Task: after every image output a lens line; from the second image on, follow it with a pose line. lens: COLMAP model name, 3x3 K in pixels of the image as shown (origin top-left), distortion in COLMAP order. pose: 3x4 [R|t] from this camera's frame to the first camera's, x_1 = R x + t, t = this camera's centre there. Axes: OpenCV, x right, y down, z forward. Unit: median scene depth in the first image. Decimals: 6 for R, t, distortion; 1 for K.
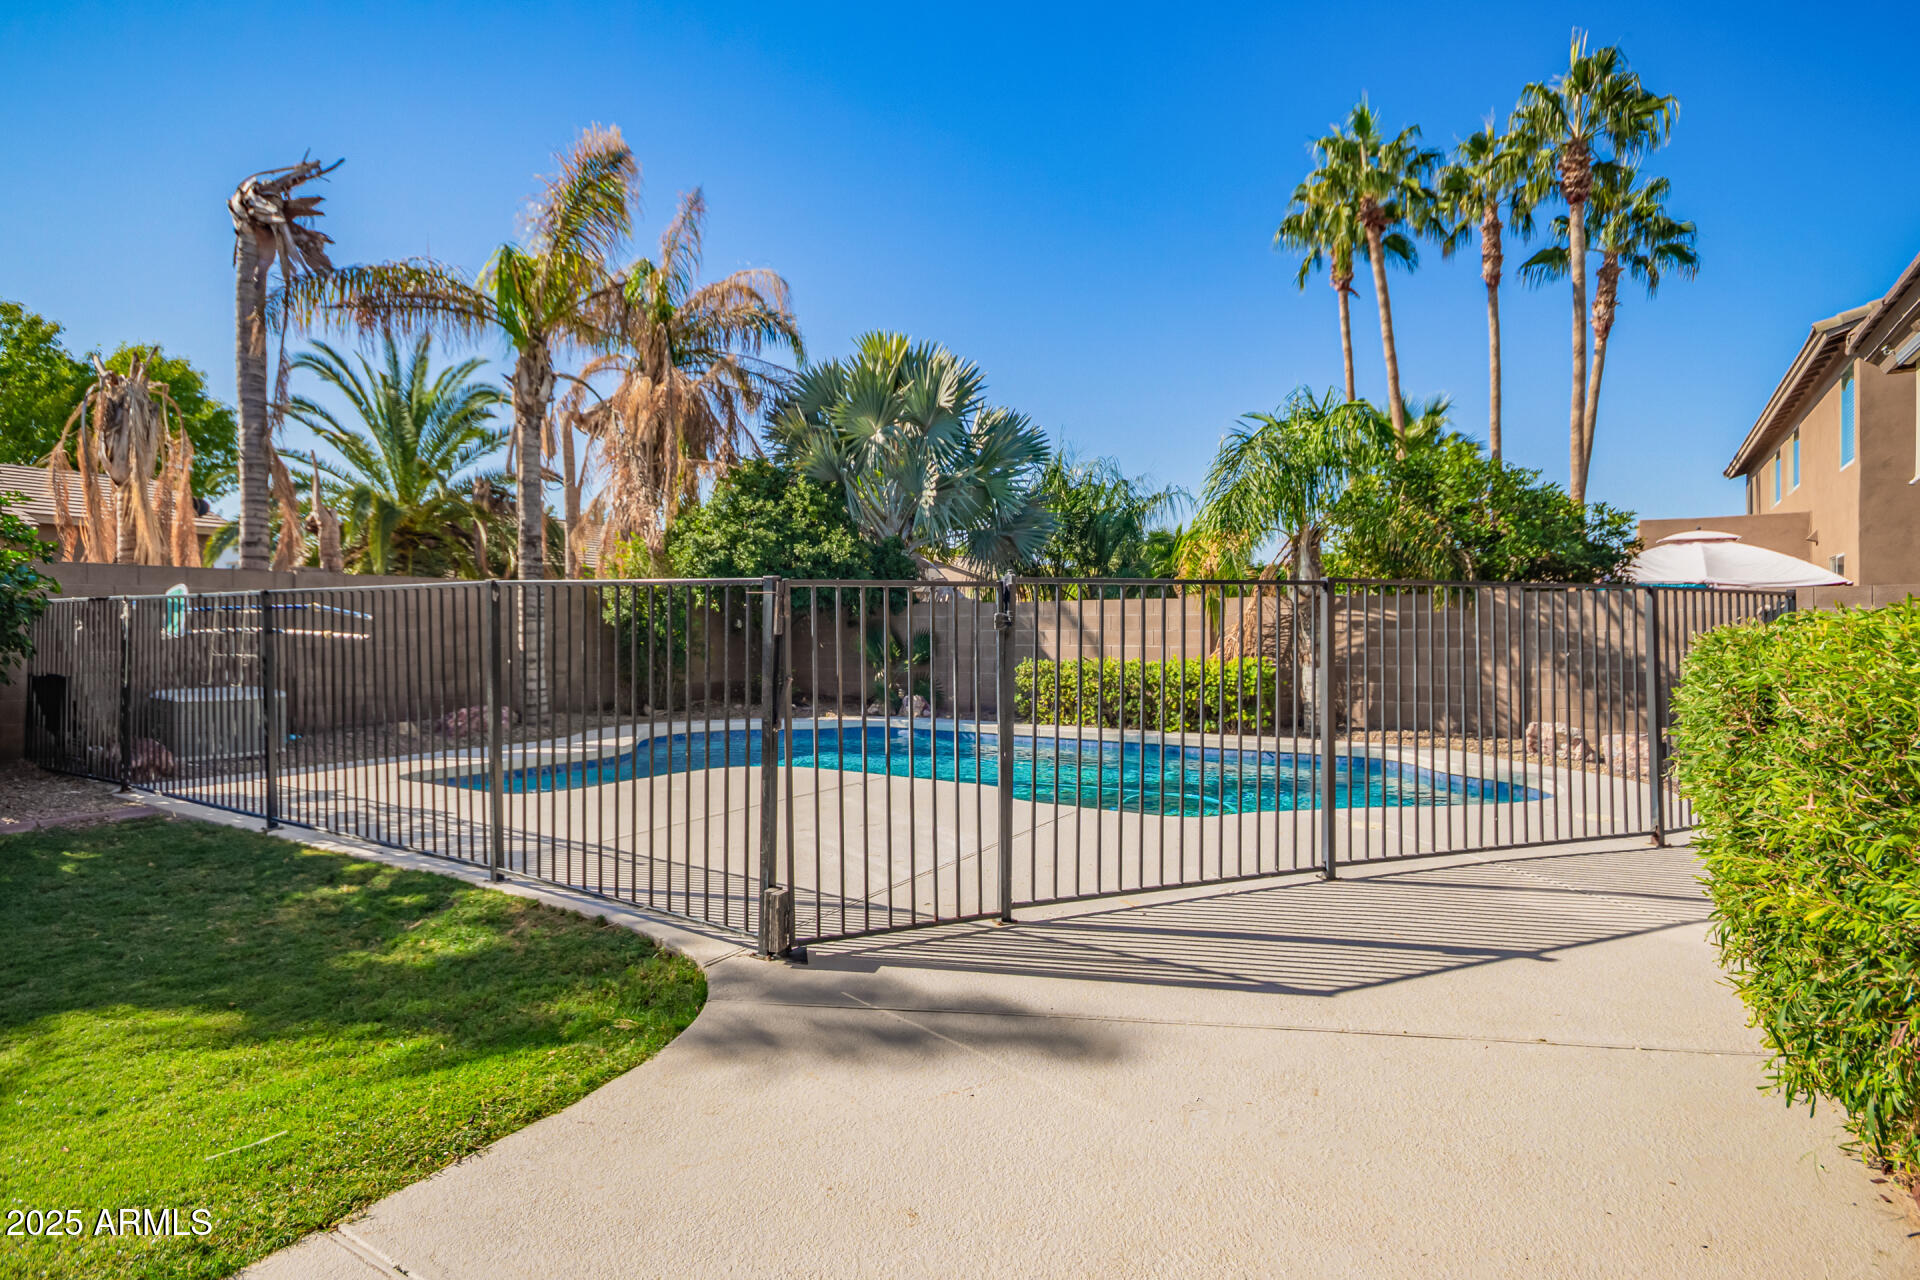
lens RADIAL K [[1099.0, 0, 960.0], [0, 1099.0, 640.0], [0, 0, 1]] dist [-0.034938, 0.000006]
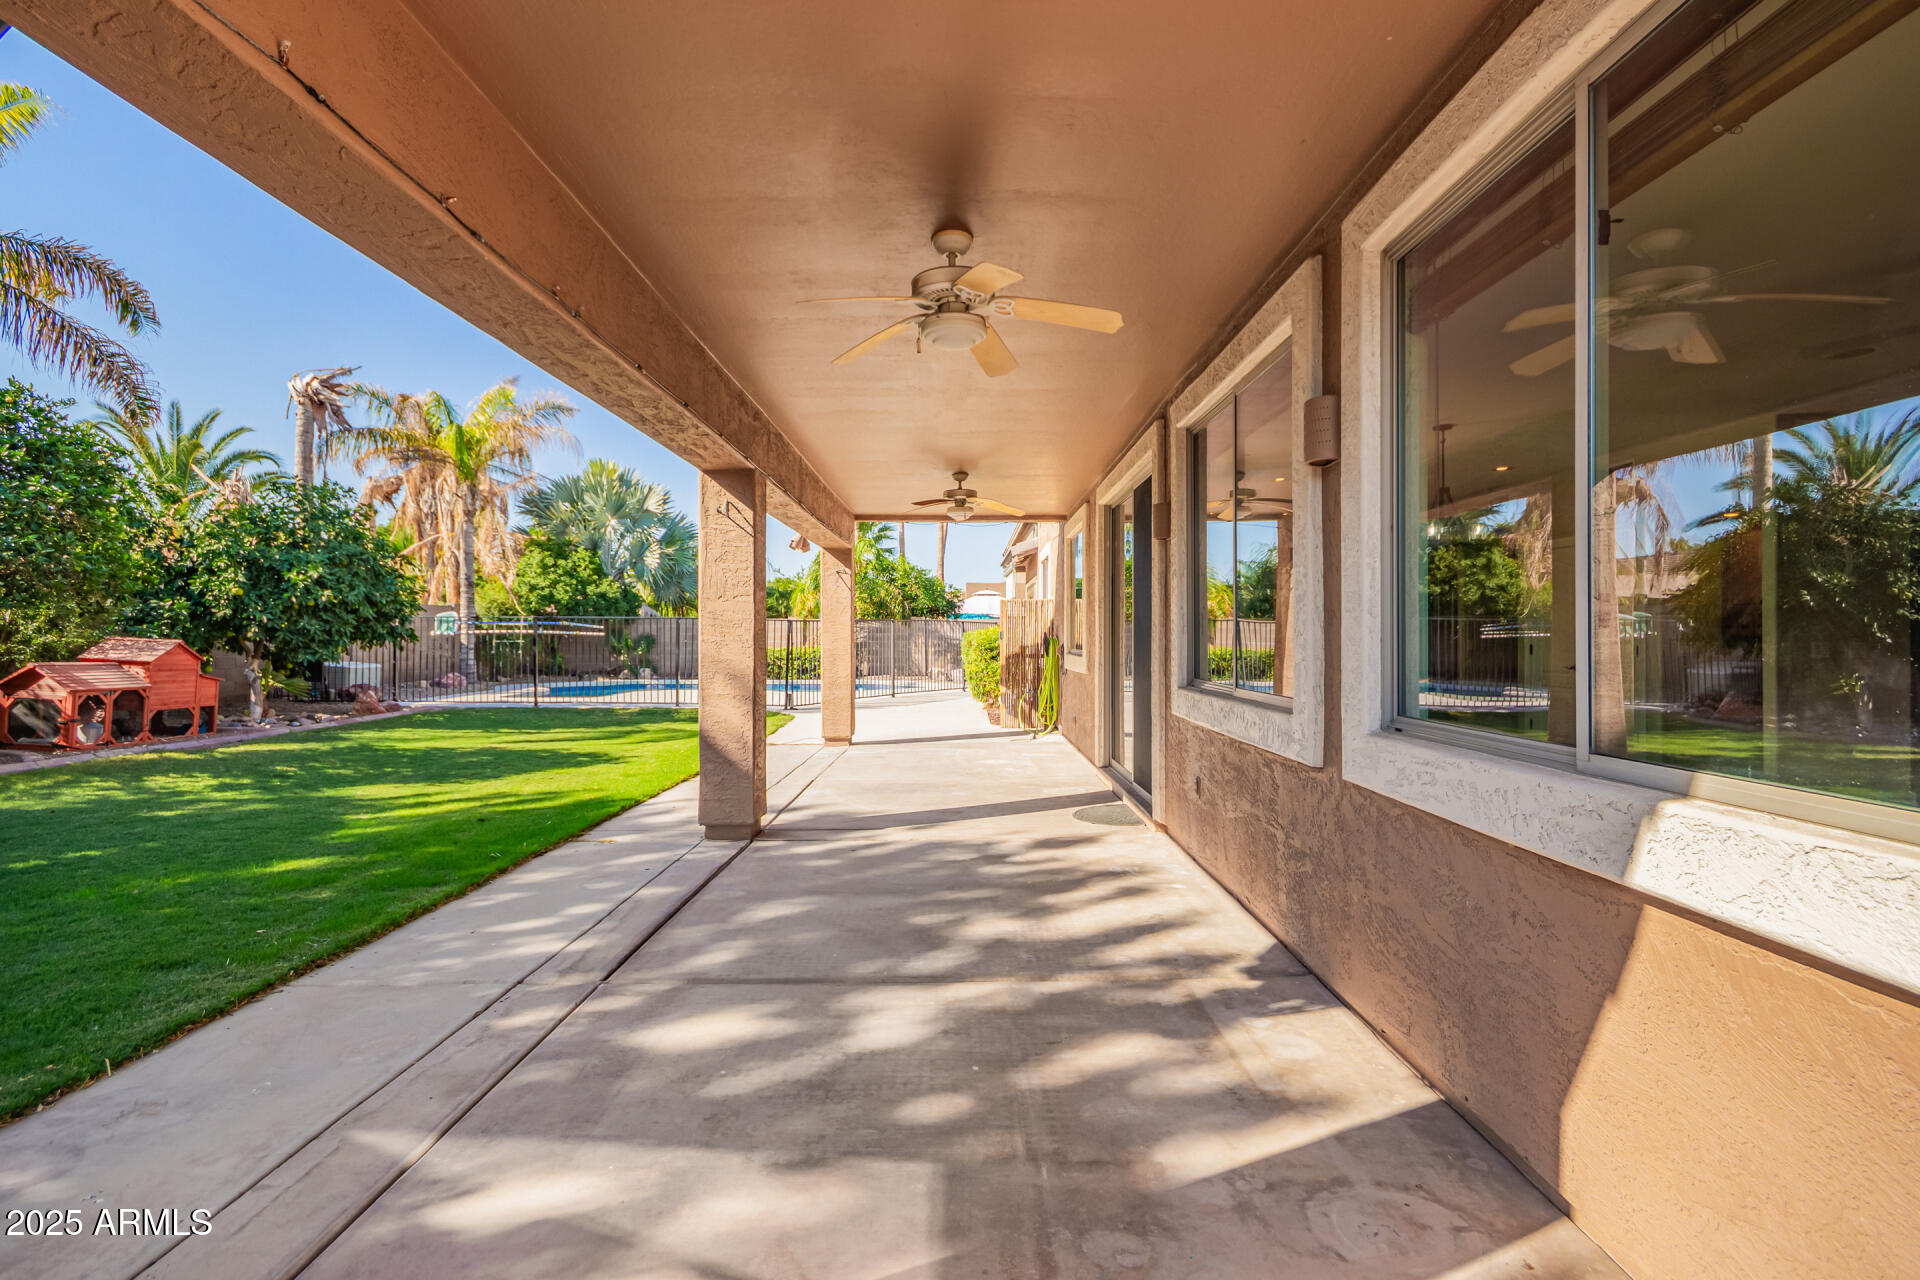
lens RADIAL K [[880.3, 0, 960.0], [0, 880.3, 640.0], [0, 0, 1]] dist [0.000009, -0.000004]
pose [[0.834058, 0.000116, 0.551677, -0.532774], [-0.007434, 0.999912, 0.011030, -0.018039], [-0.551627, -0.013301, 0.833985, -0.738047]]
